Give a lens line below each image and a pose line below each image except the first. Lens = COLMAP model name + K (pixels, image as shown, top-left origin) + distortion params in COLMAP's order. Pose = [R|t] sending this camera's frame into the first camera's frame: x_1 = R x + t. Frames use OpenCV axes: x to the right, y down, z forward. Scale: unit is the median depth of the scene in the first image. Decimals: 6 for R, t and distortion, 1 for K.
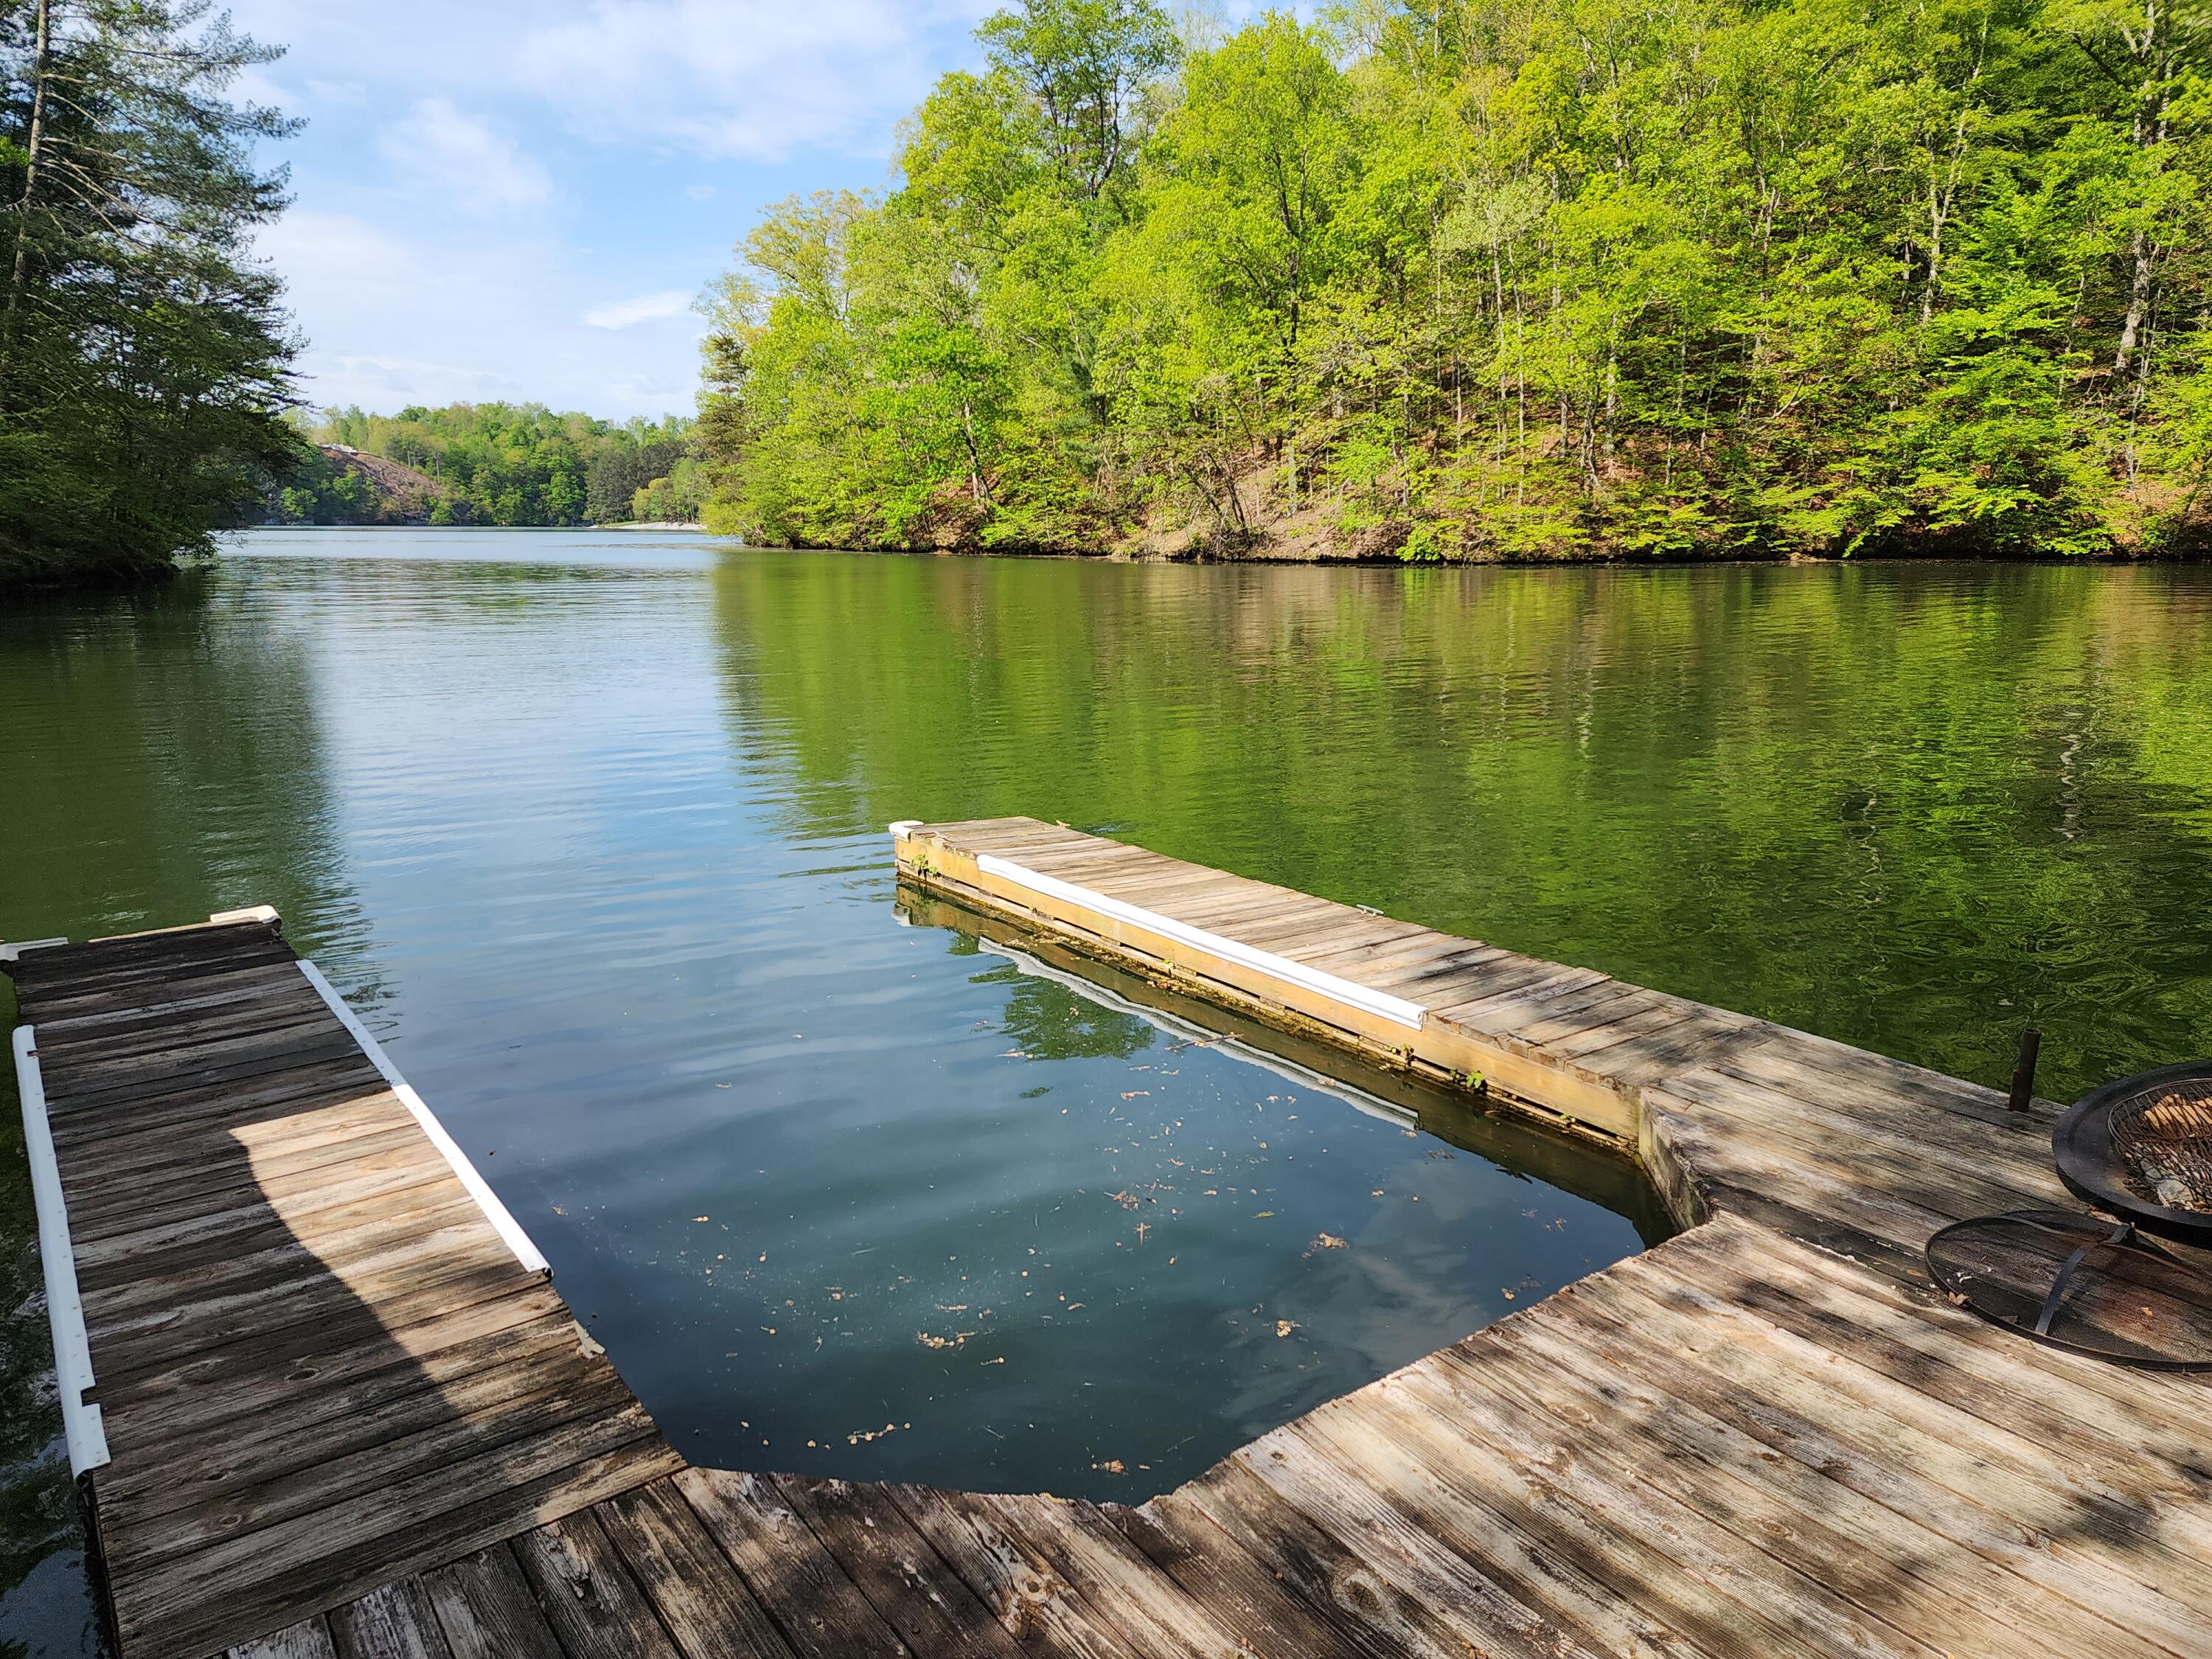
lens RADIAL K [[1469.3, 0, 1098.8], [0, 1469.3, 819.5], [0, 0, 1]] dist [0.087377, -0.064687]
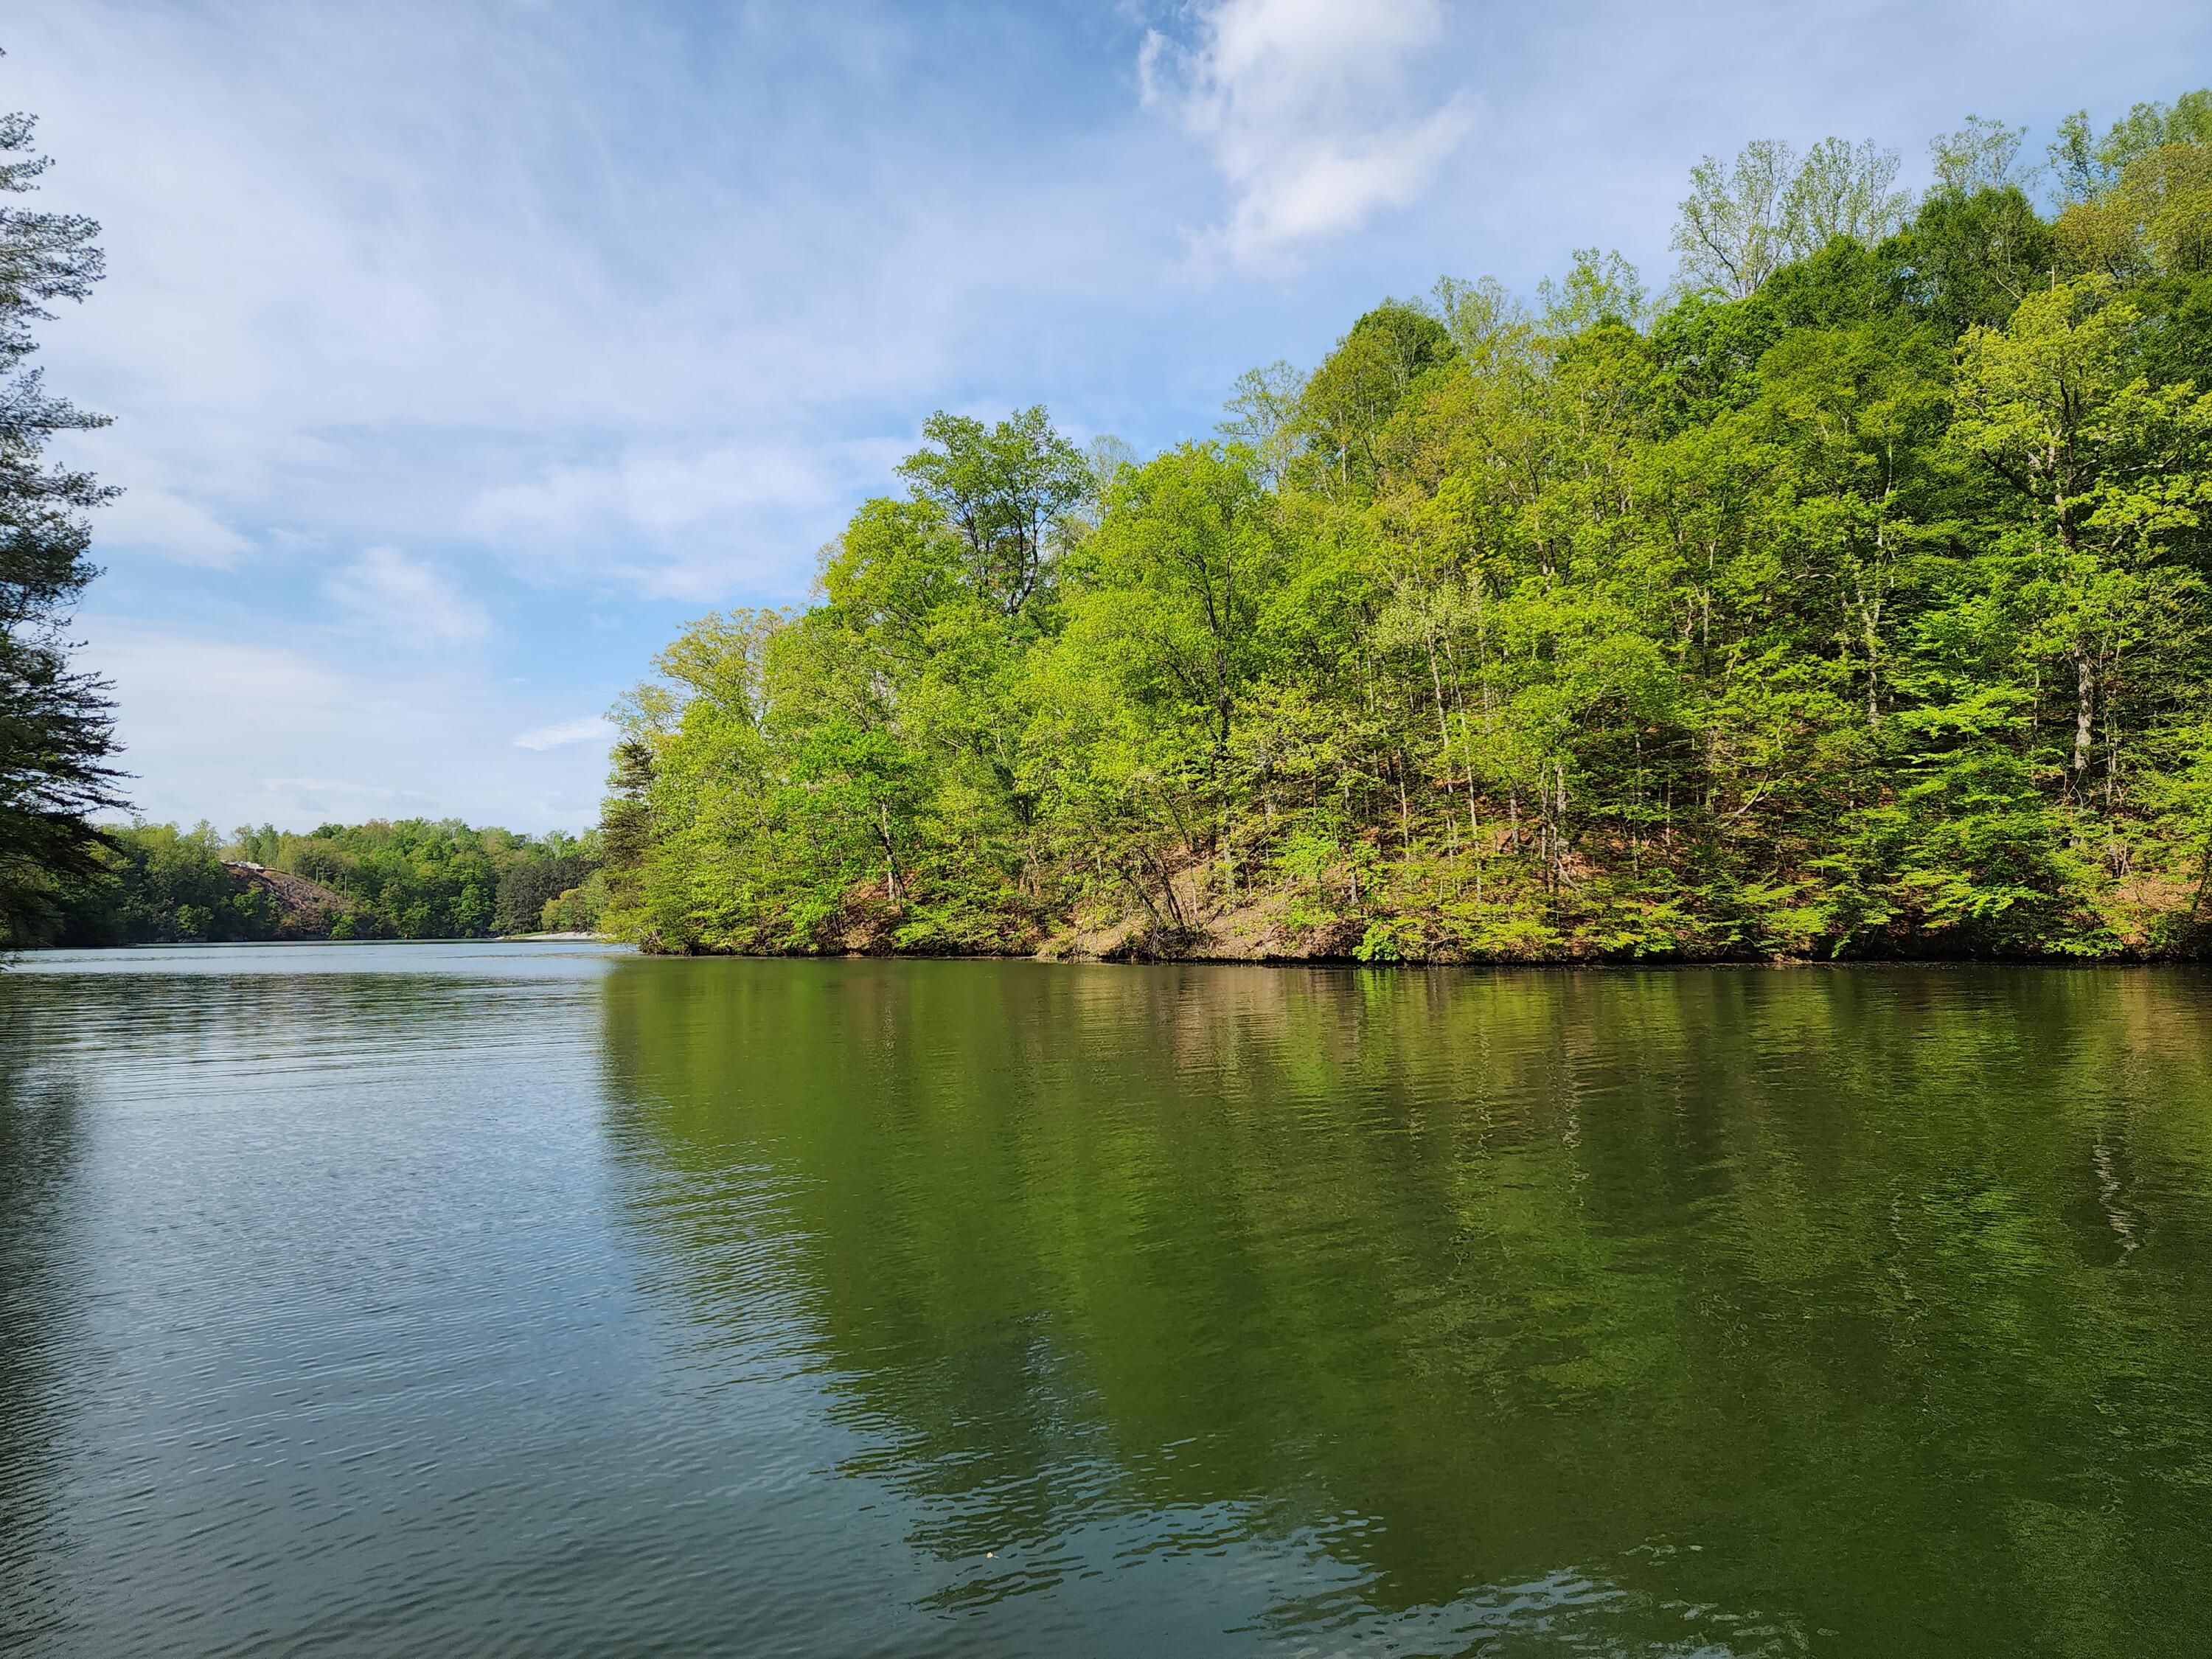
lens RADIAL K [[1460.4, 0, 1102.2], [0, 1460.4, 821.4], [0, 0, 1]] dist [0.153430, -0.194837]
pose [[0.998132, -0.003972, 0.060967, -0.007595], [0.020032, 0.964000, -0.265147, -0.019837], [-0.057719, 0.265873, 0.962279, 0.108148]]
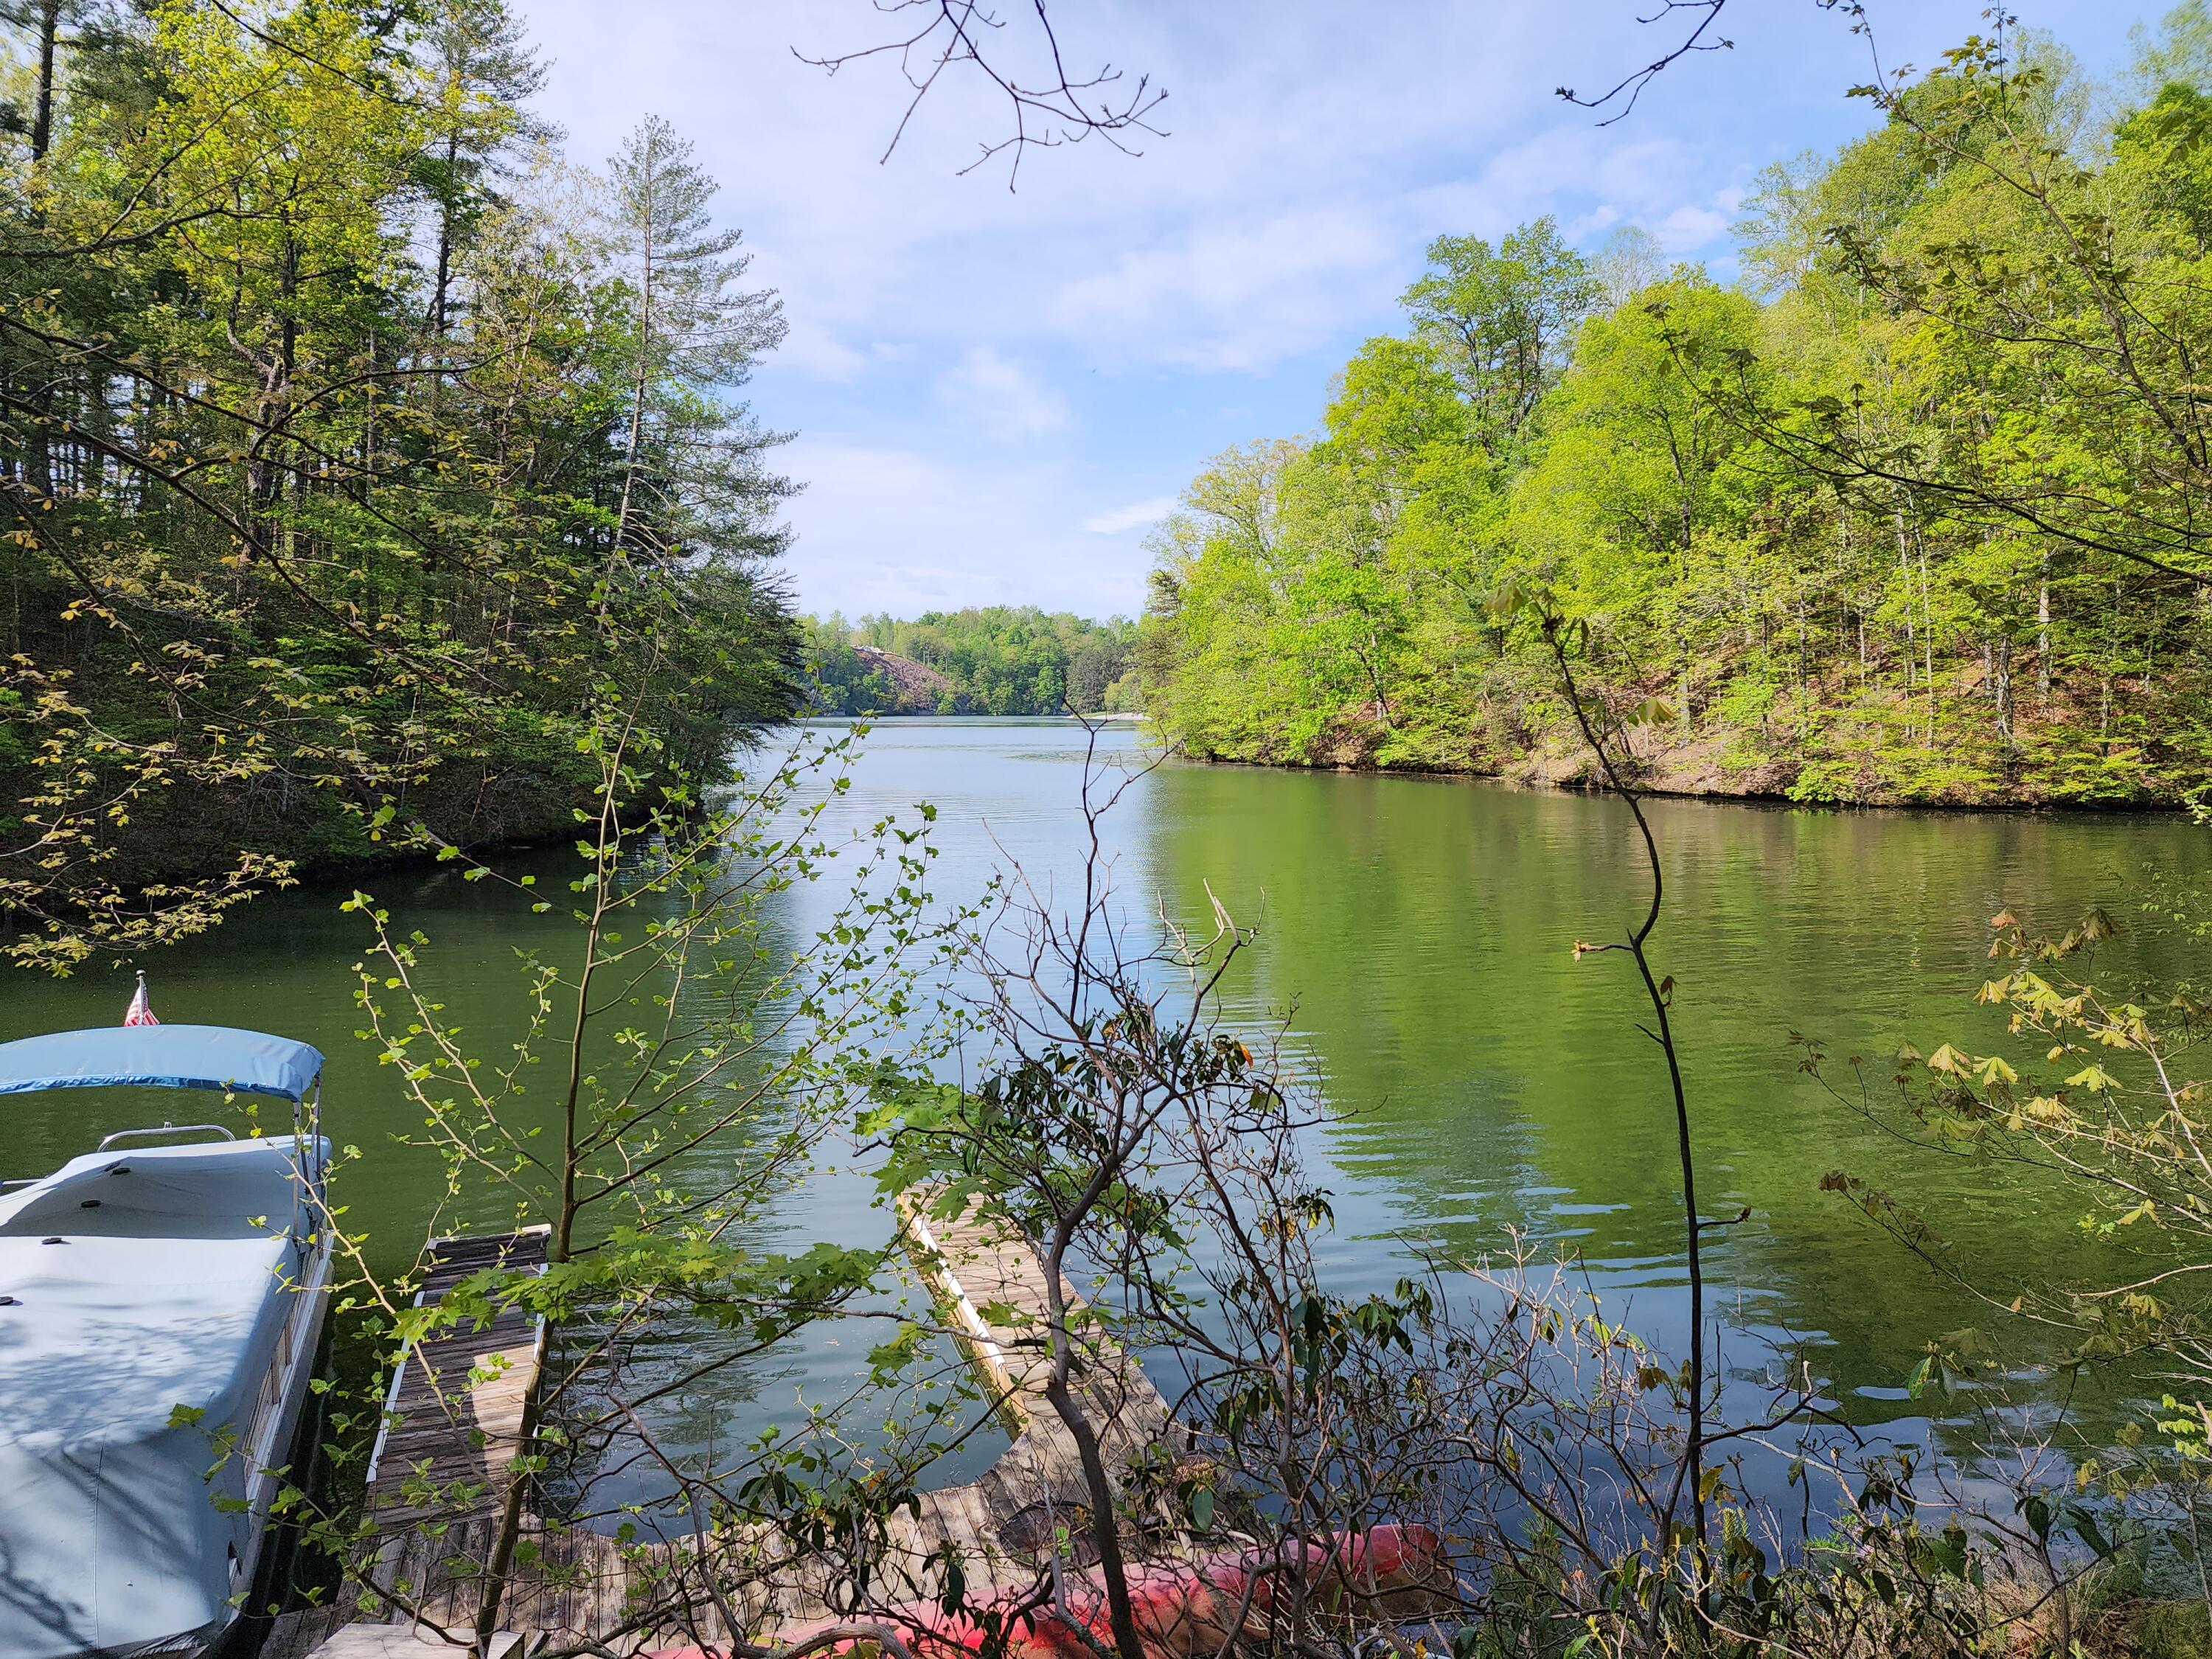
lens RADIAL K [[1460.4, 0, 1102.2], [0, 1460.4, 821.4], [0, 0, 1]] dist [0.153430, -0.194837]
pose [[0.954958, 0.022673, -0.295873, 0.060110], [-0.058542, 0.991876, -0.112940, -0.022621], [0.290909, 0.125174, 0.948527, -0.061327]]
